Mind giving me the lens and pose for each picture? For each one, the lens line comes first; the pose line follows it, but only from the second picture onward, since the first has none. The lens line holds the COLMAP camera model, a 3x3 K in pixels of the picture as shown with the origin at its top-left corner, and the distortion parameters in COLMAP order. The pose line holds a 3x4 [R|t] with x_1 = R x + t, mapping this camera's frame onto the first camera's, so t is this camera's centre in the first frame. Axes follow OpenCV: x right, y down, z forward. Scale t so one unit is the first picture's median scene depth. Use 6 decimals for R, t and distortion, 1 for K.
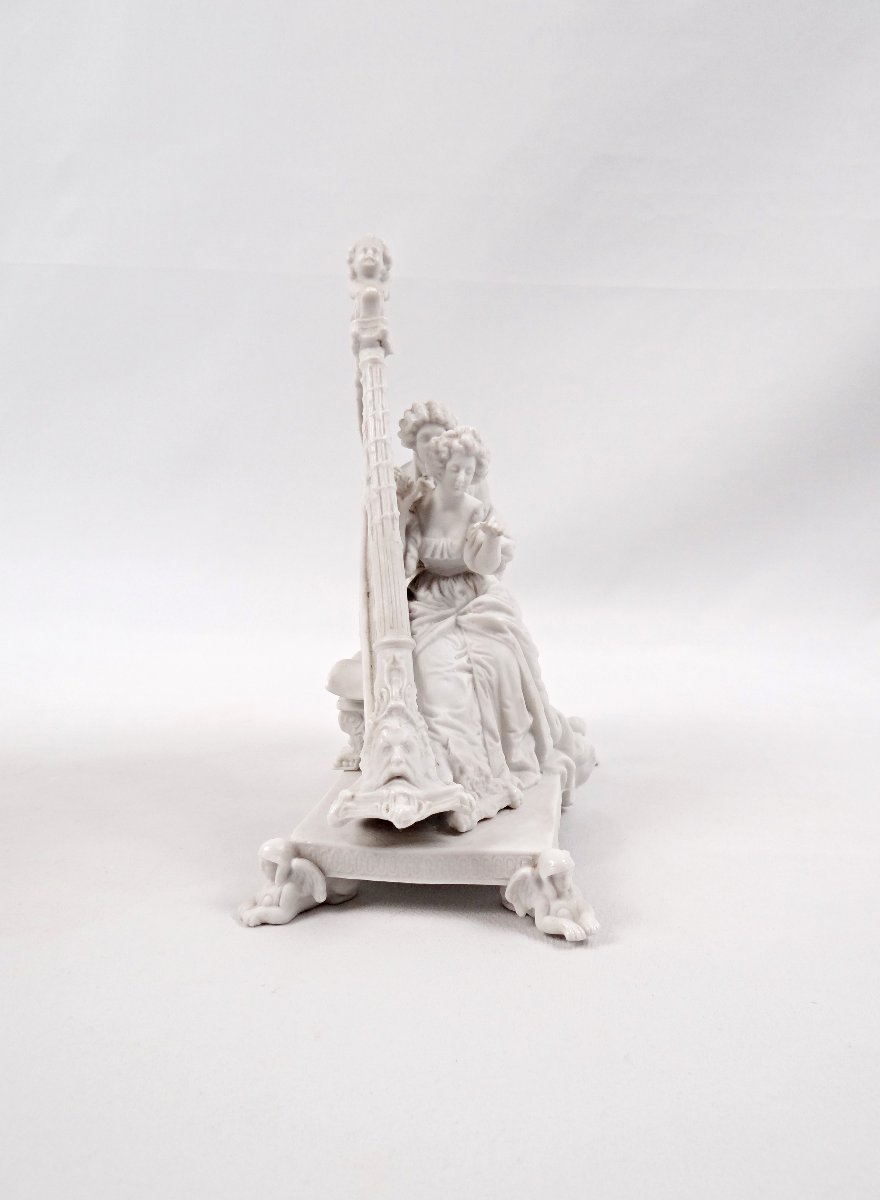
lens RADIAL K [[1022.7, 0, 440.0], [0, 1022.7, 600.0], [0, 0, 1]] dist [-0.002330, -0.000623]
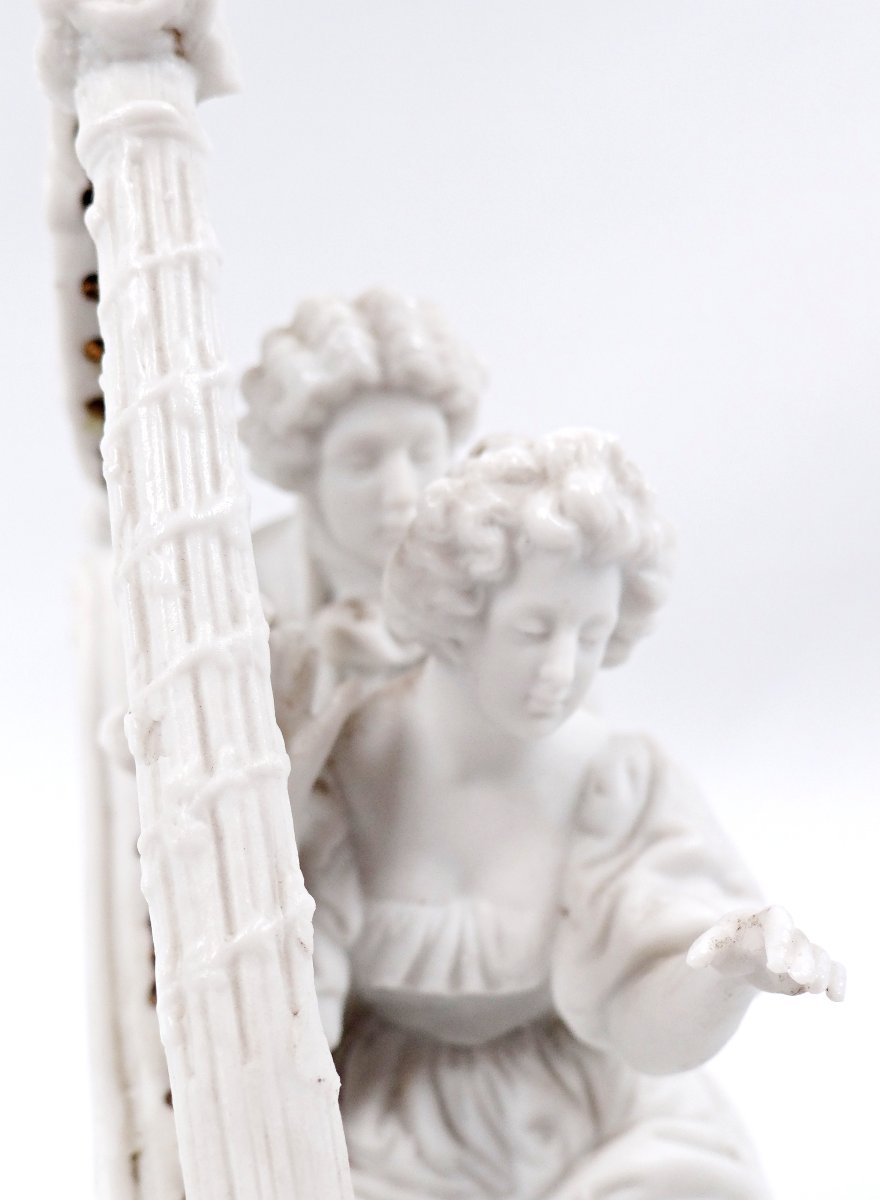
lens RADIAL K [[1995.6, 0, 440.0], [0, 1995.6, 600.0], [0, 0, 1]] dist [-0.038305, -0.085157]
pose [[0.990169, -0.021545, 0.138206, -0.063245], [0.018232, 0.999516, 0.025188, -0.143897], [-0.138682, -0.022420, 0.990083, 0.578387]]
